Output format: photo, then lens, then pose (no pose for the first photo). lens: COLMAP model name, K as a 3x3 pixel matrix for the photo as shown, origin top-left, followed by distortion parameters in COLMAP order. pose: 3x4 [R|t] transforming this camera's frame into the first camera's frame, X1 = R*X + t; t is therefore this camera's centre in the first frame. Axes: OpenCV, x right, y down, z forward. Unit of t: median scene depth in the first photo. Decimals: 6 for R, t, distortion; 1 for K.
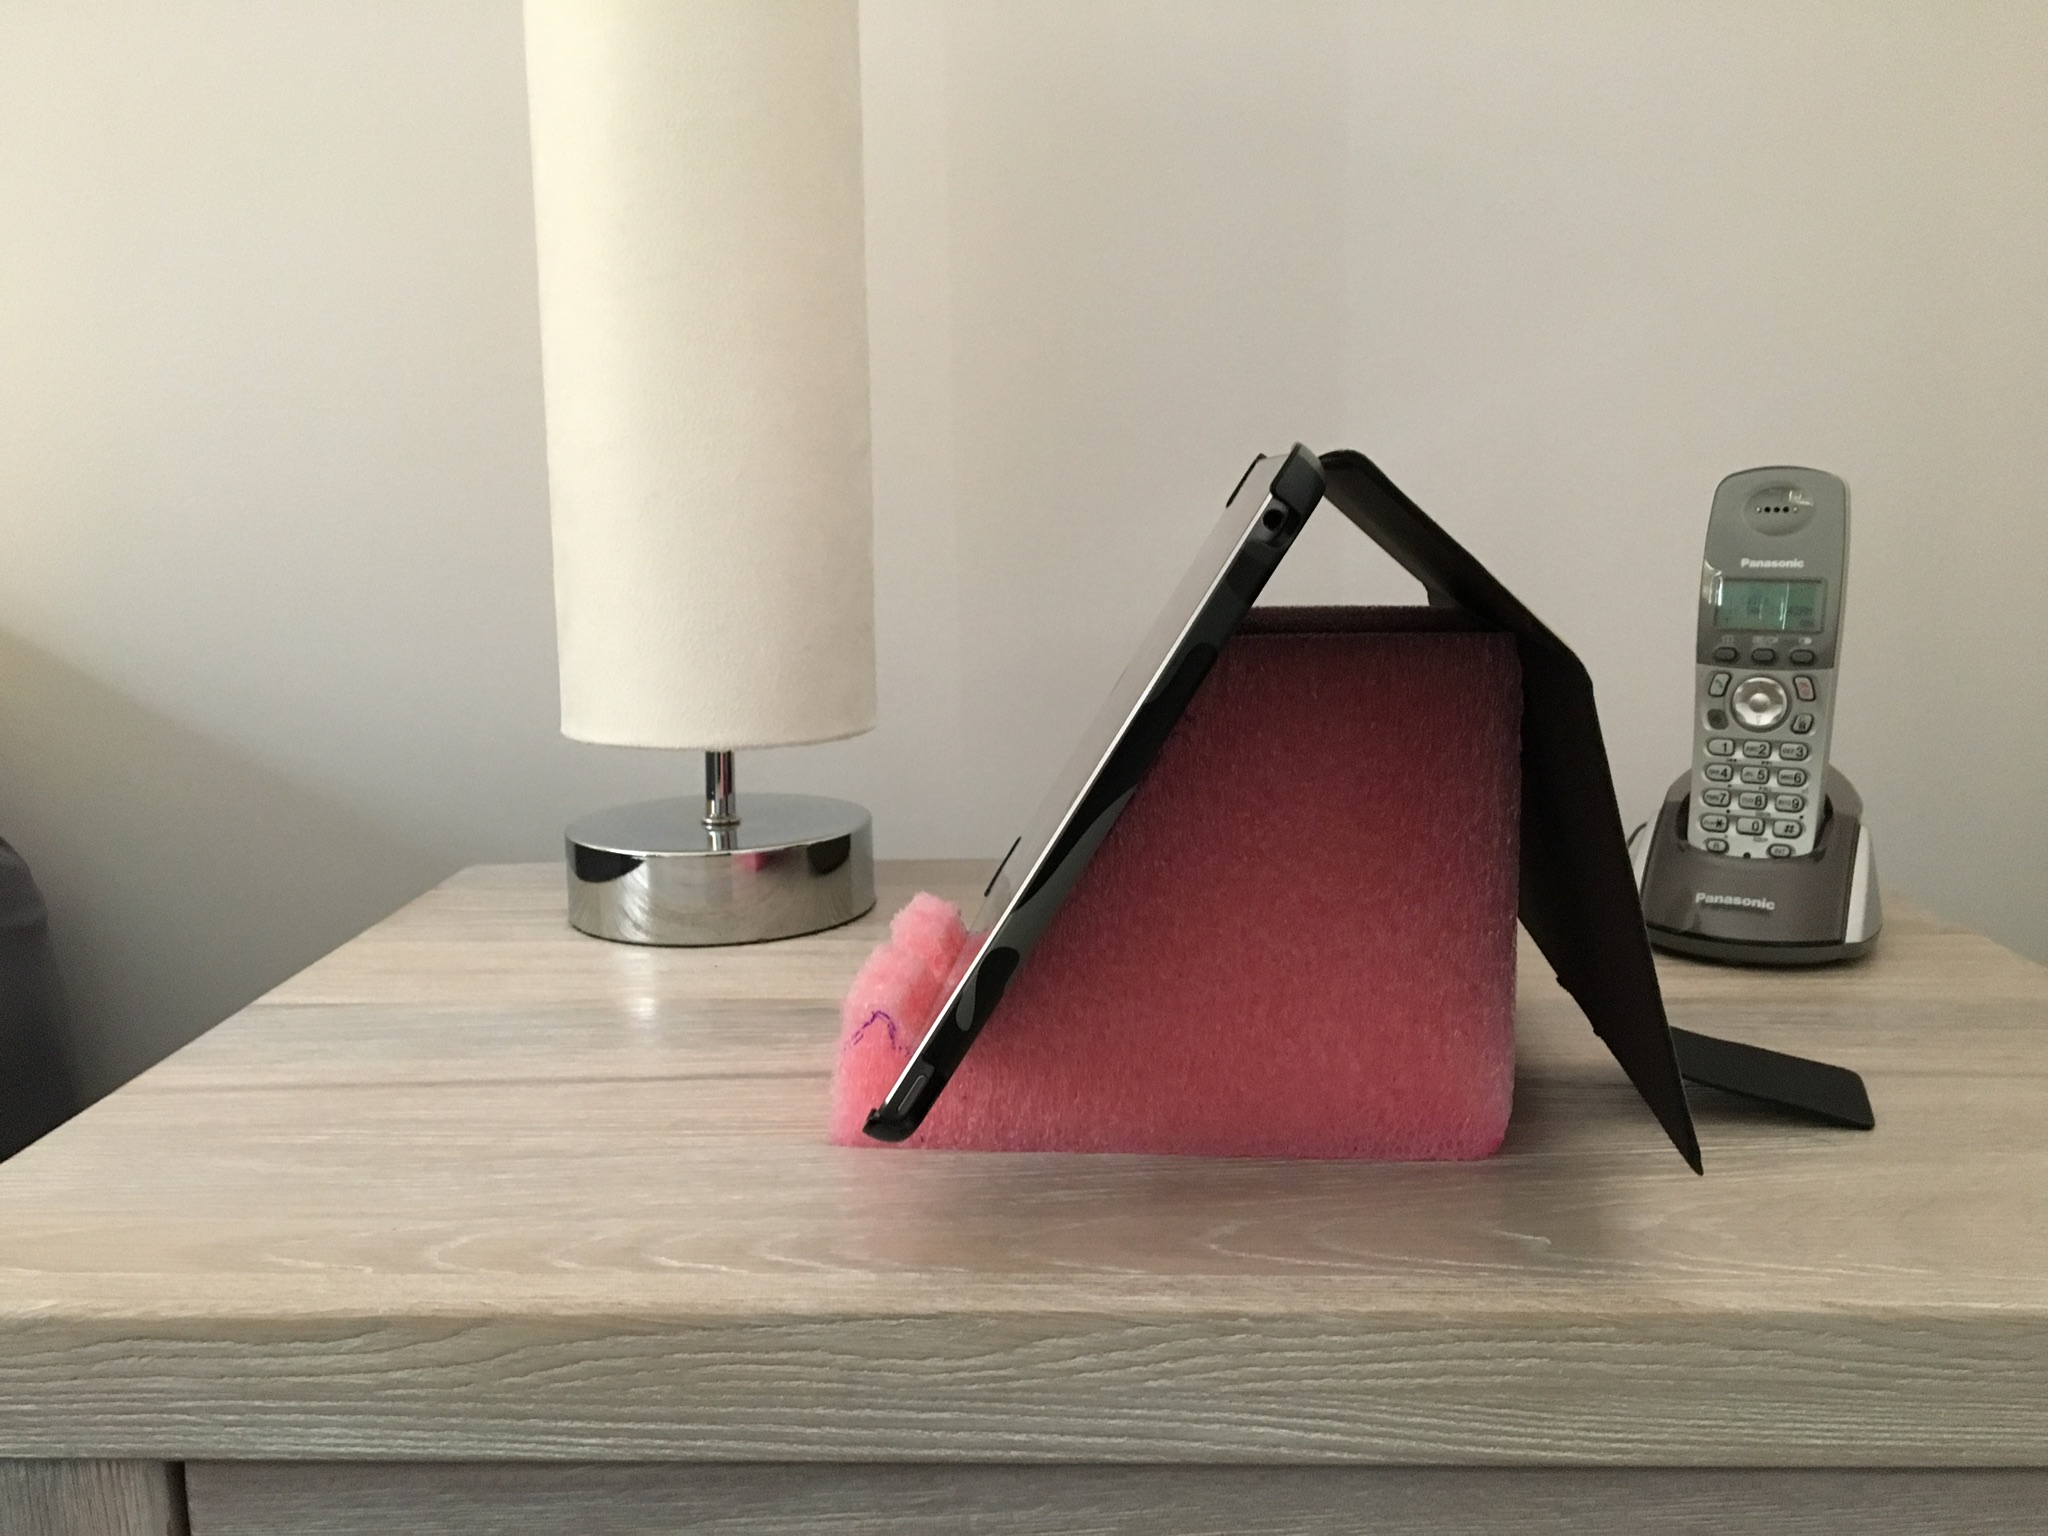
lens RADIAL K [[1719.3, 0, 1024.0], [0, 1719.3, 768.0], [0, 0, 1]] dist [0.087566, -0.162506]
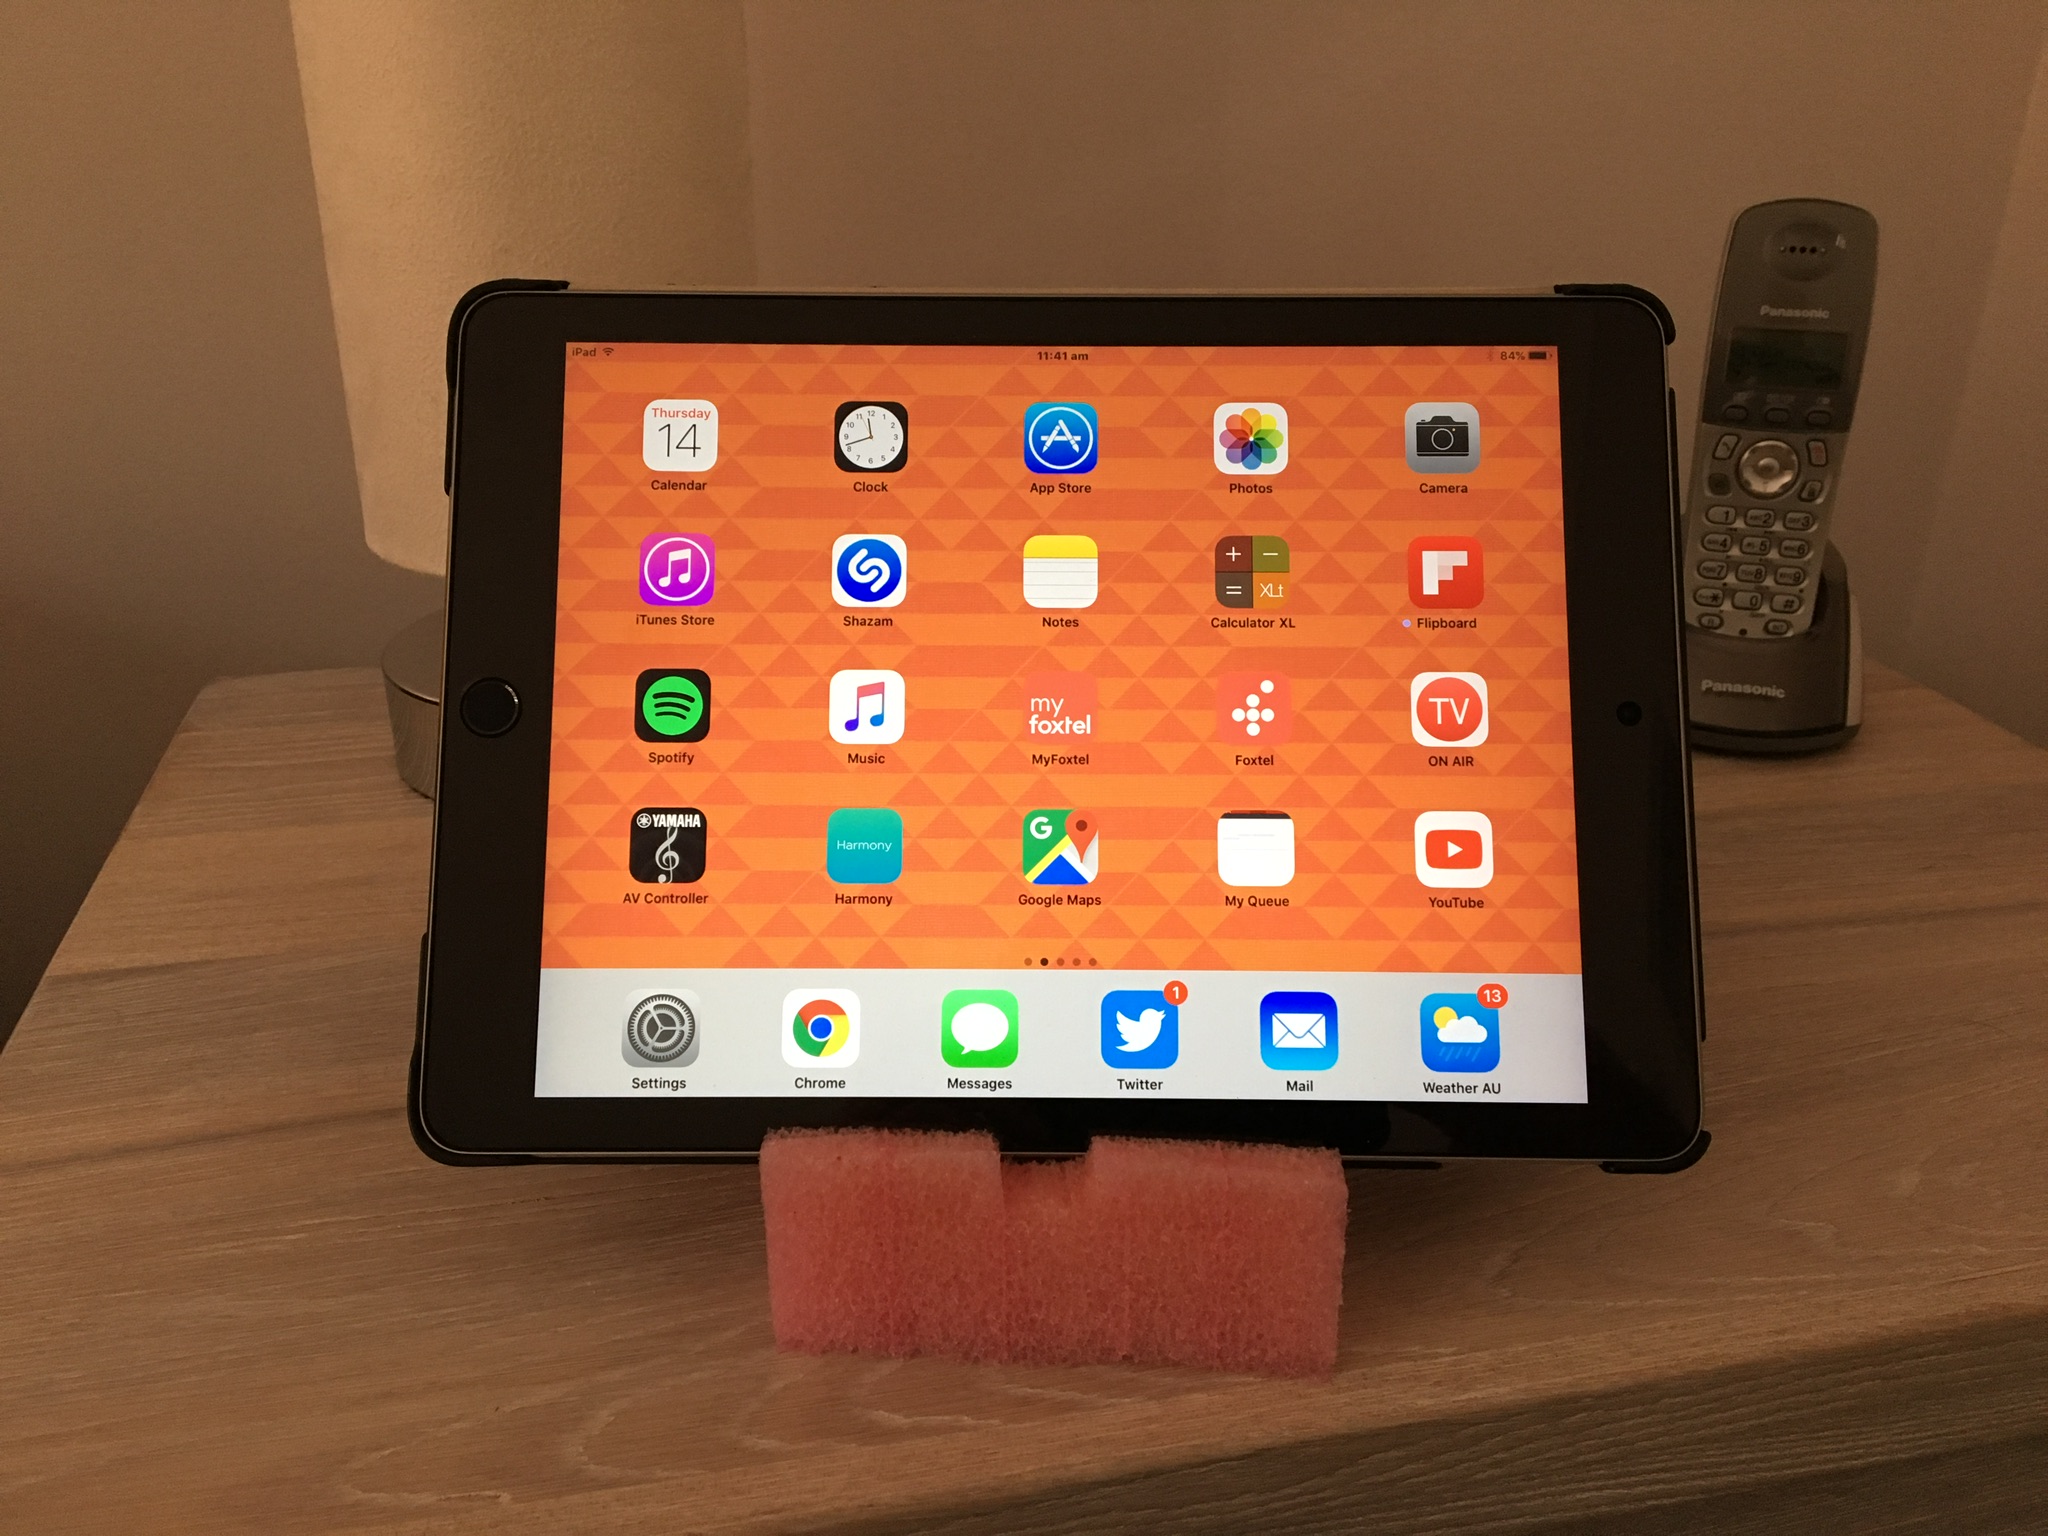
lens RADIAL K [[1719.3, 0, 1024.0], [0, 1719.3, 768.0], [0, 0, 1]] dist [0.087566, -0.162506]
pose [[0.968034, -0.086305, 0.235504, -0.194380], [0.023814, 0.966321, 0.256236, -0.131222], [-0.249687, -0.242437, 0.937486, 0.193773]]
